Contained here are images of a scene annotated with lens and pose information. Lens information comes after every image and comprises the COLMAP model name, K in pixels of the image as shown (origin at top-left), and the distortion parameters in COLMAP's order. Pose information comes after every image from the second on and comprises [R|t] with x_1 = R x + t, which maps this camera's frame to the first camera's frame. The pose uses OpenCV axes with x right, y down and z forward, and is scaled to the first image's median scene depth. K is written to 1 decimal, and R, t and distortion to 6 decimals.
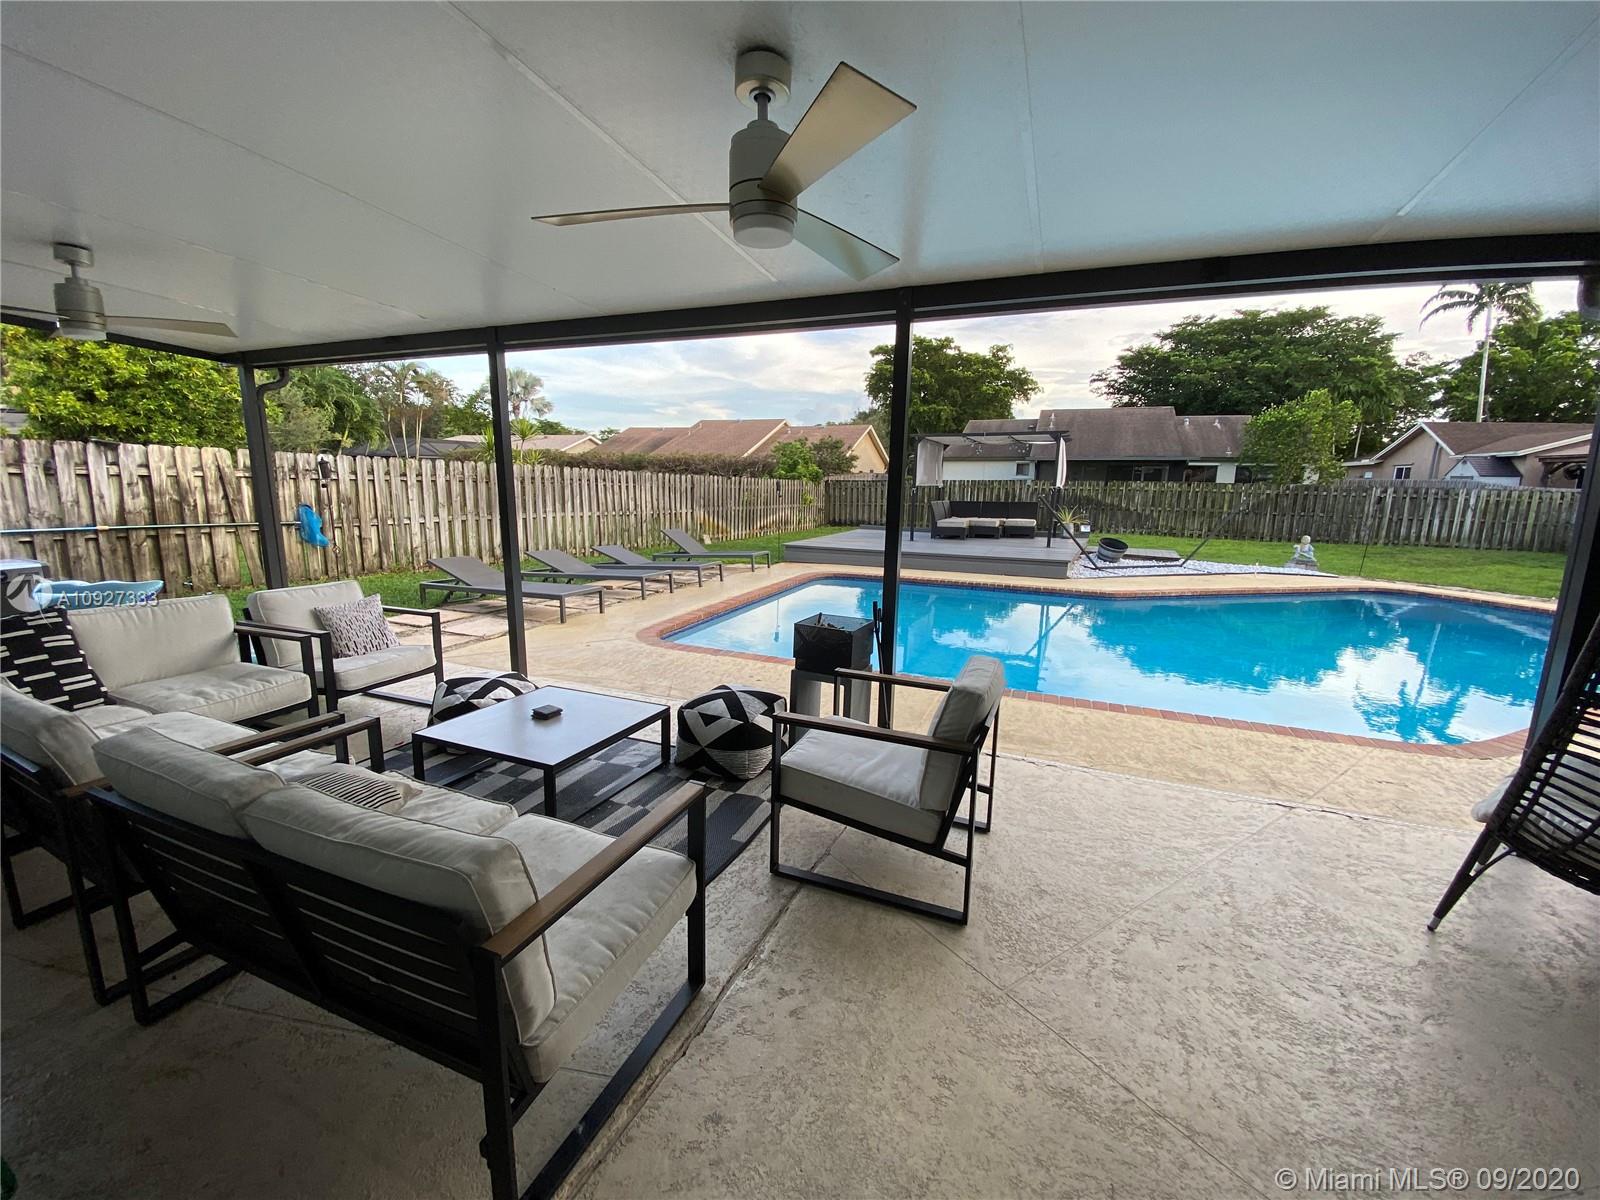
lens RADIAL K [[654.8, 0, 800.0], [0, 654.8, 600.0], [0, 0, 1]] dist [0.052348, -0.043470]
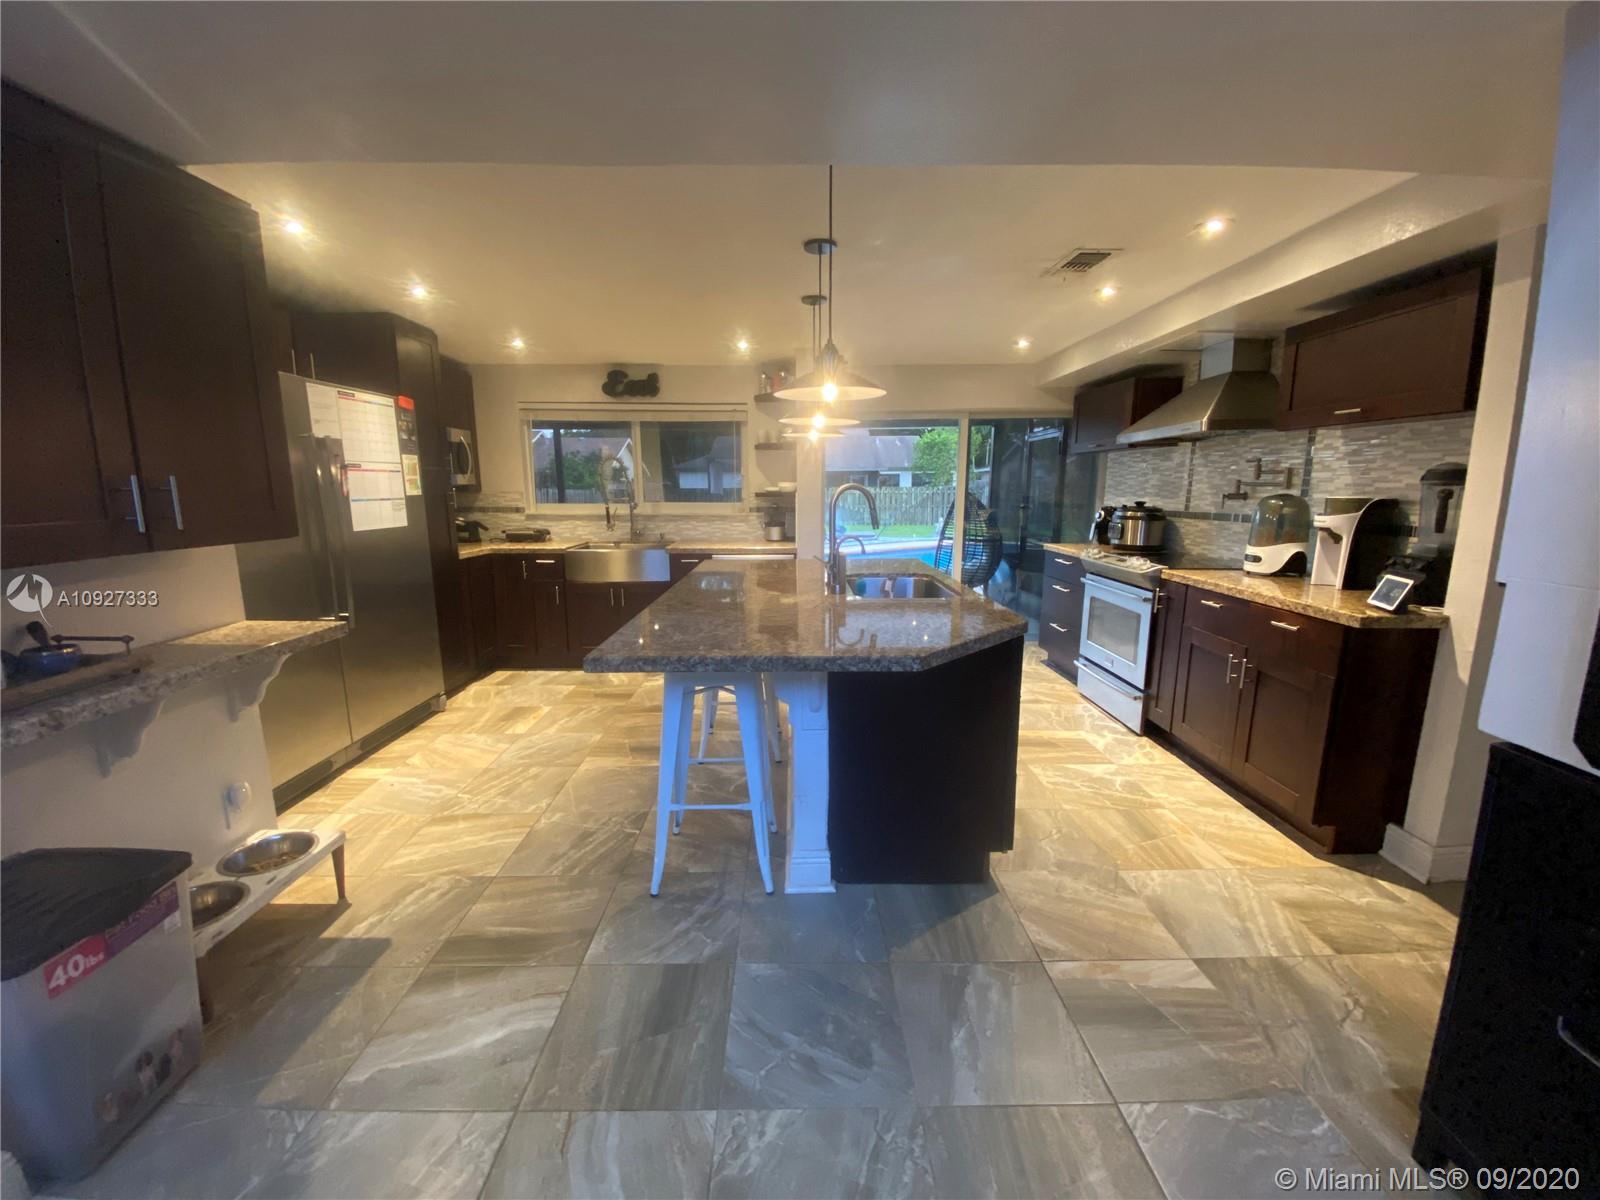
lens RADIAL K [[654.8, 0, 800.0], [0, 654.8, 600.0], [0, 0, 1]] dist [0.052348, -0.043470]
pose [[0.924515, -0.085502, 0.371432, -0.095874], [0.090872, 0.995858, 0.003057, 0.038456], [-0.370155, 0.030926, 0.928455, -0.196546]]
